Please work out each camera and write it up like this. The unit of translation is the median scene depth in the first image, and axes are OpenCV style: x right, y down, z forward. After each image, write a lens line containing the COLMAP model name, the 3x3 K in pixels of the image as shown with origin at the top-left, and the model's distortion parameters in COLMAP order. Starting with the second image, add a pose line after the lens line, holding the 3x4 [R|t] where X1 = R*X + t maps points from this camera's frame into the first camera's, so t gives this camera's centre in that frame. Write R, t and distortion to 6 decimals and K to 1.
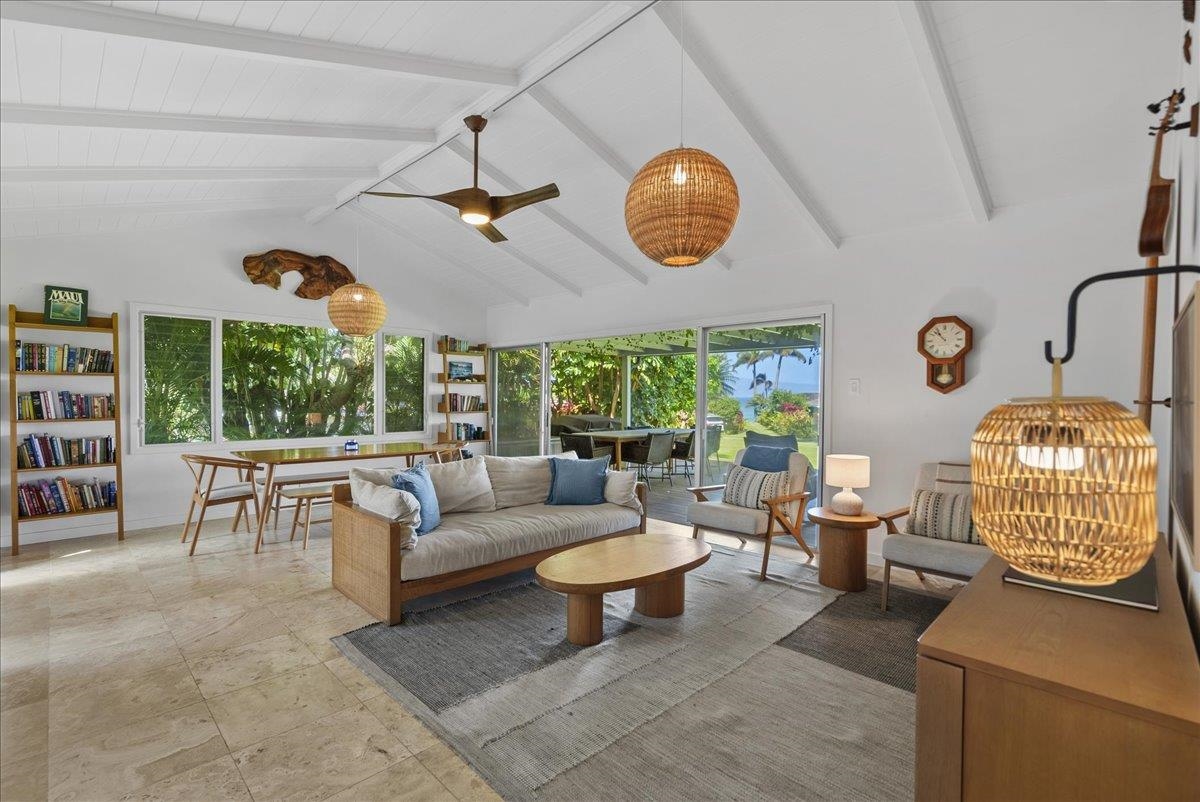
lens RADIAL K [[543.9, 0, 592.7], [0, 543.9, 403.7], [0, 0, 1]] dist [-0.003202, 0.000880]
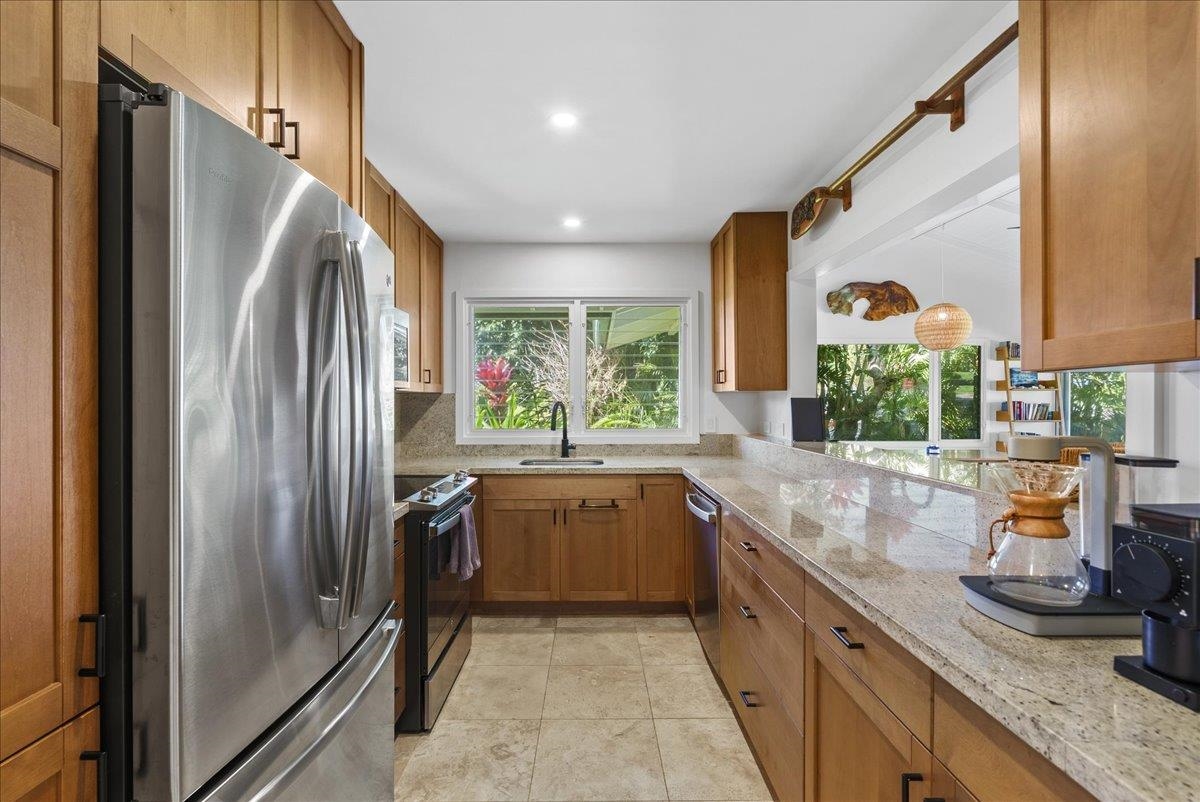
lens RADIAL K [[543.9, 0, 594.0], [0, 543.9, 404.4], [0, 0, 1]] dist [-0.003202, 0.000880]
pose [[0.713005, -0.003401, -0.701151, -0.174512], [-0.003700, 0.999956, -0.008613, -0.003134], [0.701149, 0.008735, 0.712961, -0.301364]]
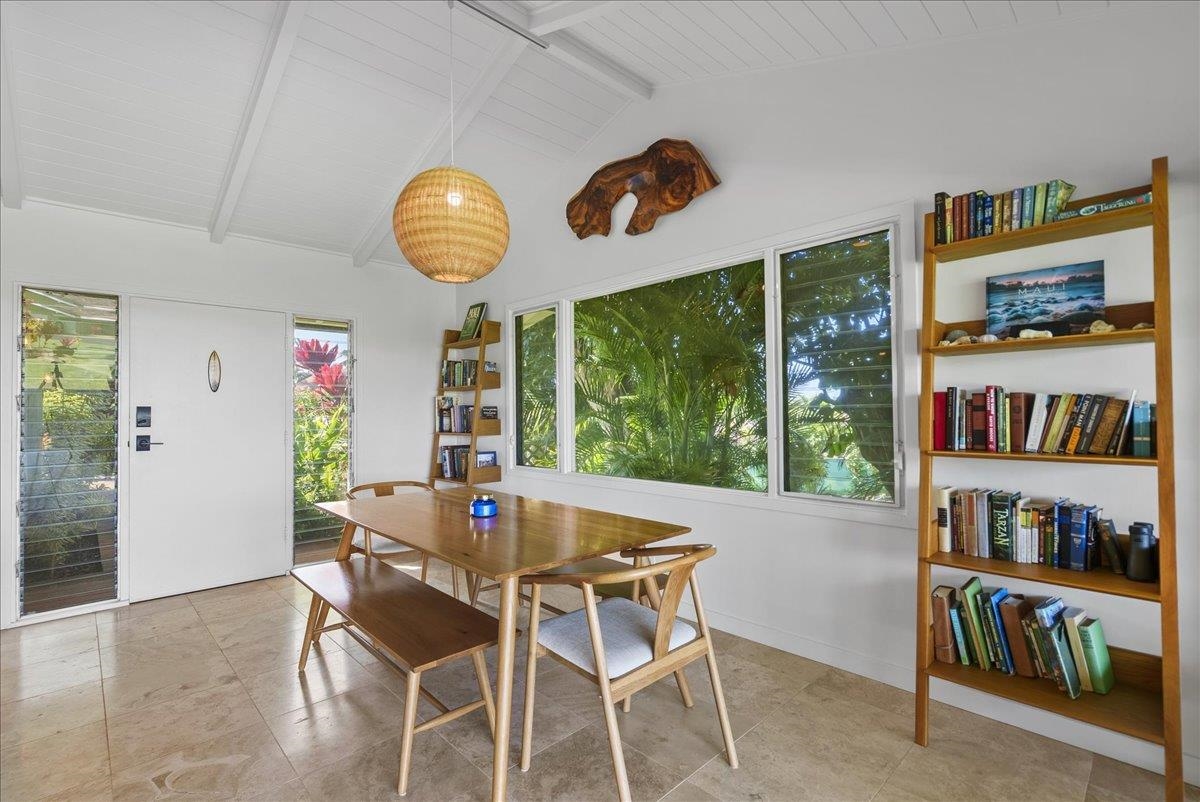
lens RADIAL K [[543.9, 0, 594.0], [0, 543.9, 403.6], [0, 0, 1]] dist [-0.003202, 0.000880]
pose [[-0.021307, -0.020919, -0.999554, 0.046202], [-0.003145, 0.999778, -0.020856, -0.005245], [0.999768, 0.002699, -0.021368, 1.209436]]
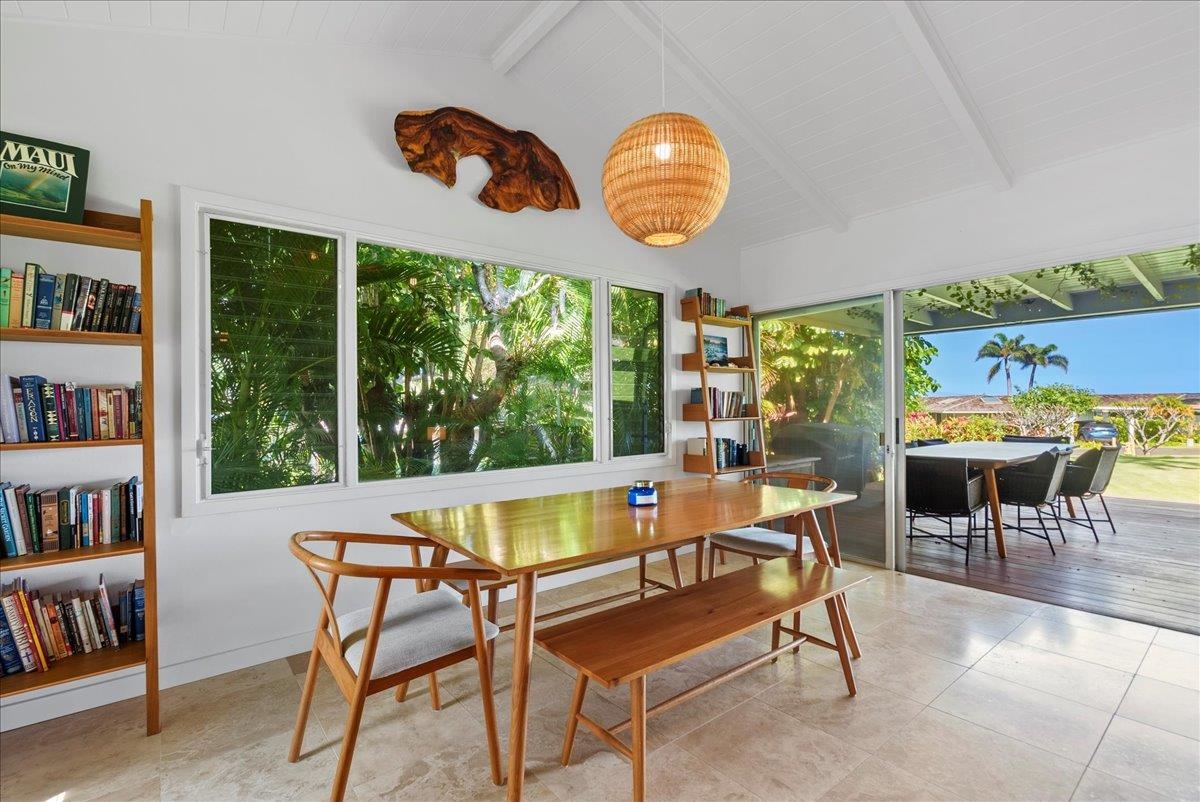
lens RADIAL K [[543.9, 0, 595.2], [0, 543.9, 404.9], [0, 0, 1]] dist [-0.003202, 0.000880]
pose [[0.993449, -0.017538, -0.112920, -0.469176], [0.015540, 0.999707, -0.018549, 0.013169], [0.113212, 0.016672, 0.993431, 0.605101]]
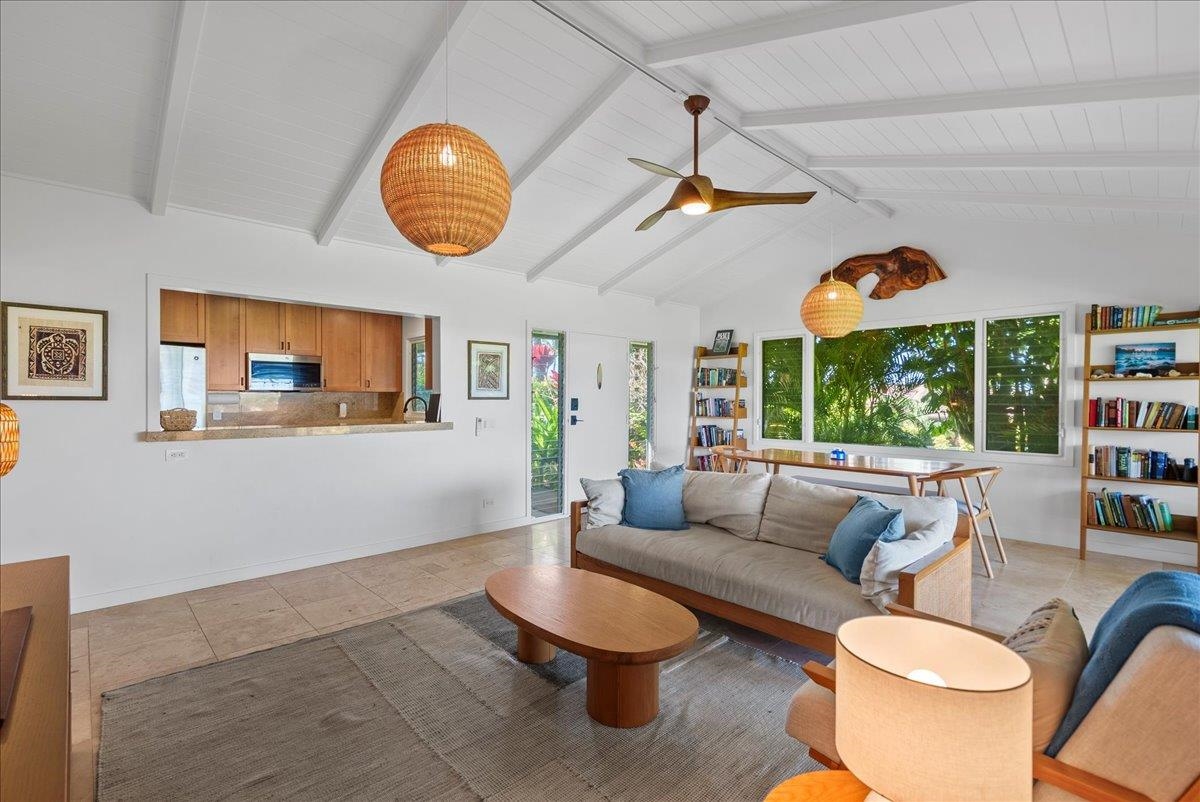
lens RADIAL K [[543.9, 0, 592.7], [0, 543.9, 402.9], [0, 0, 1]] dist [-0.003202, 0.000880]
pose [[-0.027239, 0.002187, -0.999627, 0.547031], [-0.015464, 0.999877, 0.002609, -0.008048], [0.999509, 0.015529, -0.027202, 0.657210]]
